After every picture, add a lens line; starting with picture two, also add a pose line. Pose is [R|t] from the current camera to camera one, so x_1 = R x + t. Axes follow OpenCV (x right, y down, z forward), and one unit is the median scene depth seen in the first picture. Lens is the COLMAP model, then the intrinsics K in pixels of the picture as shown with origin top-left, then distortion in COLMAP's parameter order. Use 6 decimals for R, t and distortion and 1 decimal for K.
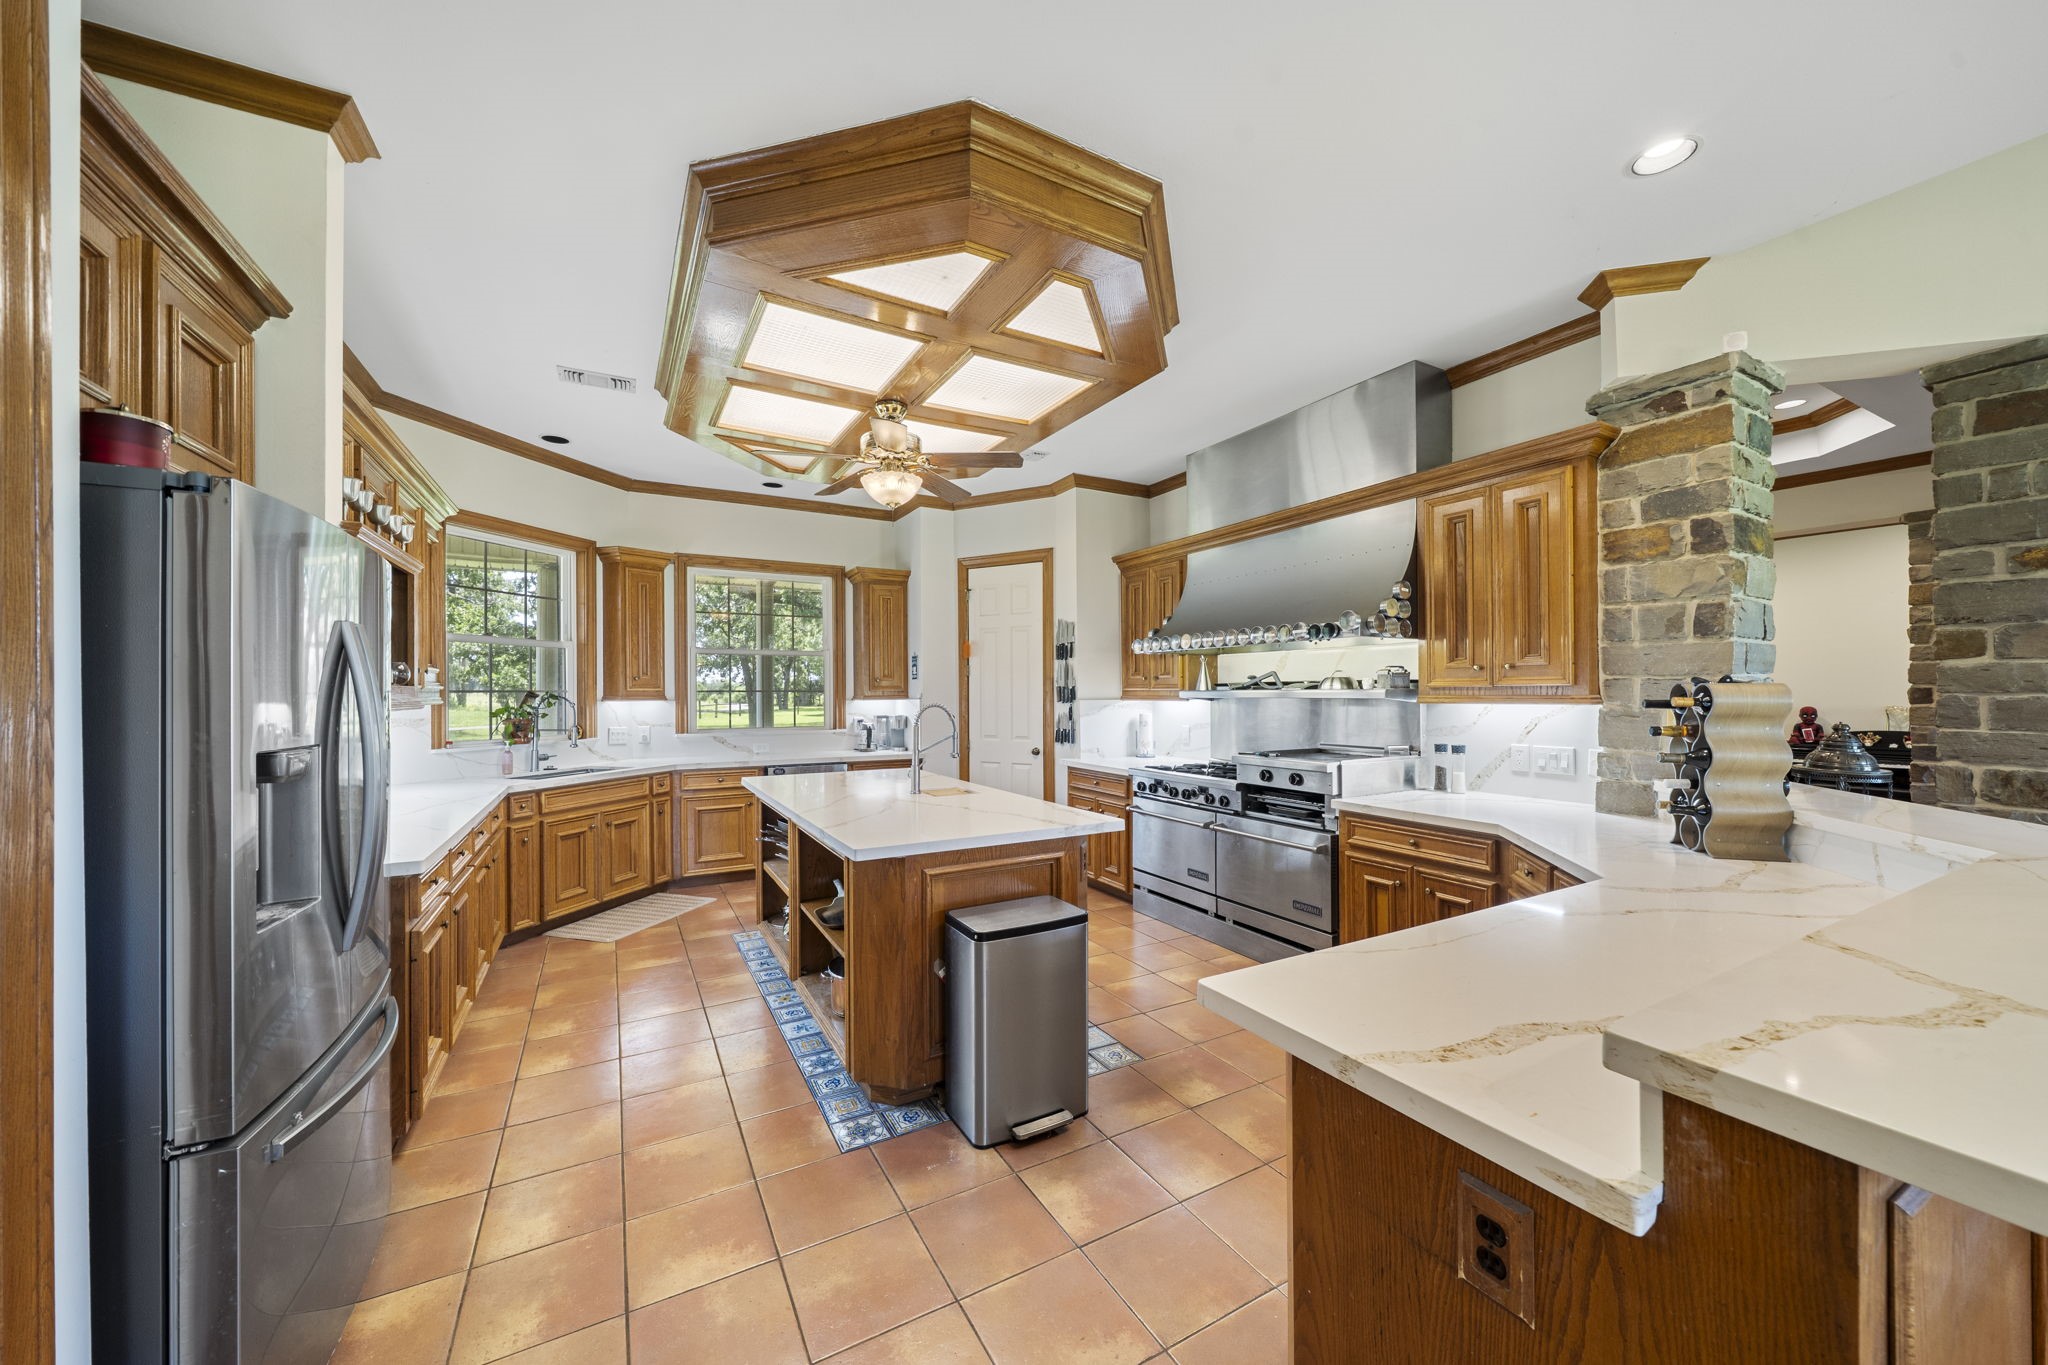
lens RADIAL K [[752.7, 0, 1014.3], [0, 752.7, 685.1], [0, 0, 1]] dist [-0.005357, -0.000337]
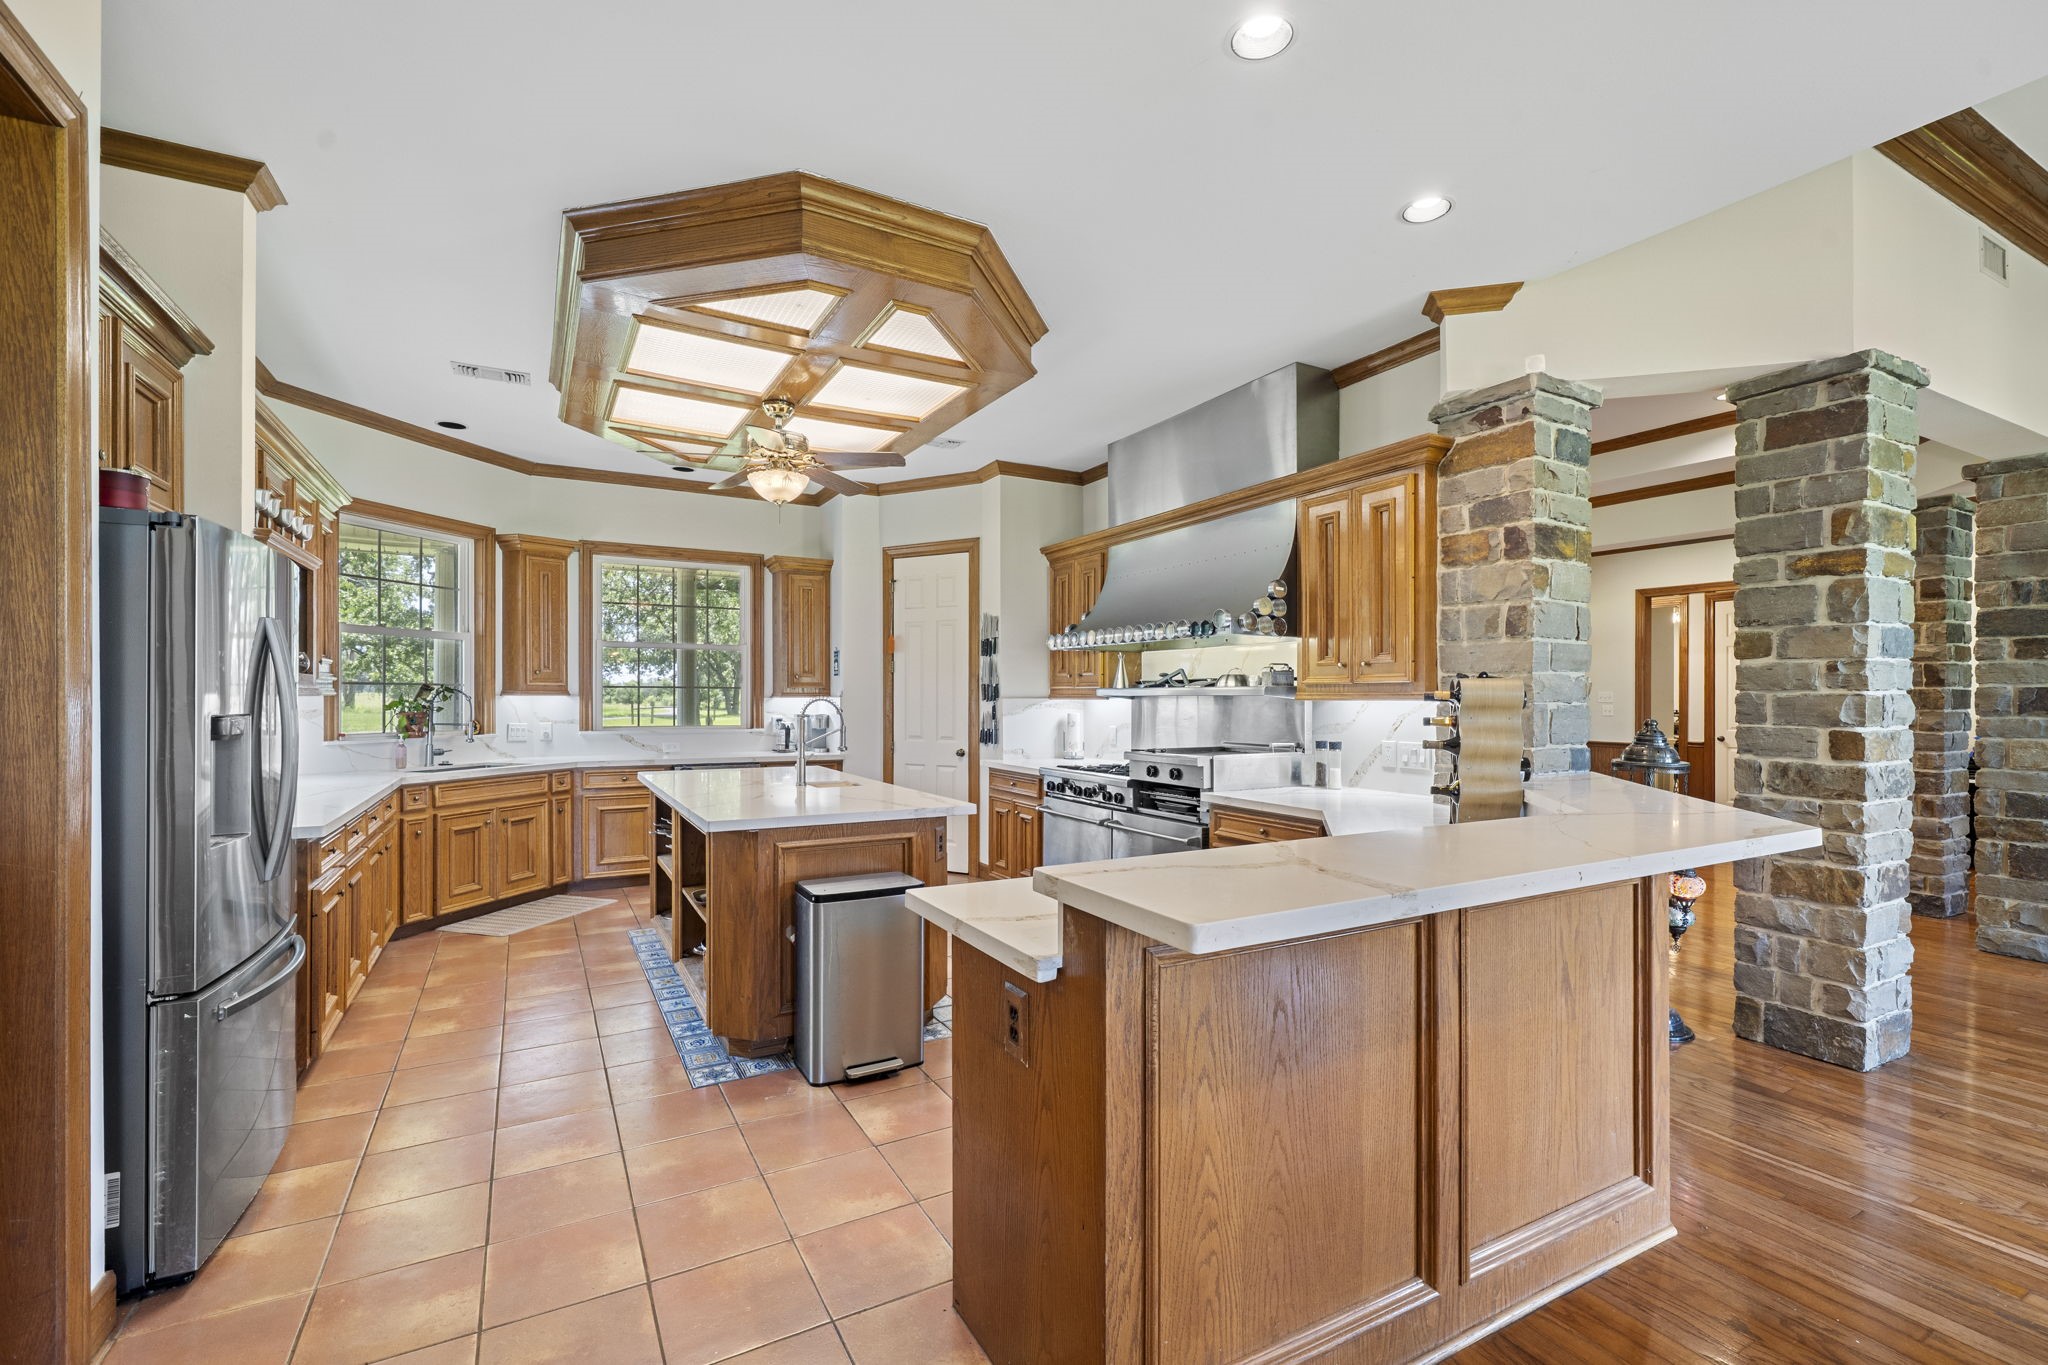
lens RADIAL K [[890.5, 0, 1003.5], [0, 890.5, 690.2], [0, 0, 1]] dist [-0.001889, 0.000103]
pose [[0.999975, 0.006973, -0.000700, 0.172062], [-0.006971, 0.999970, 0.003448, 0.011434], [0.000724, -0.003443, 0.999994, -0.247545]]
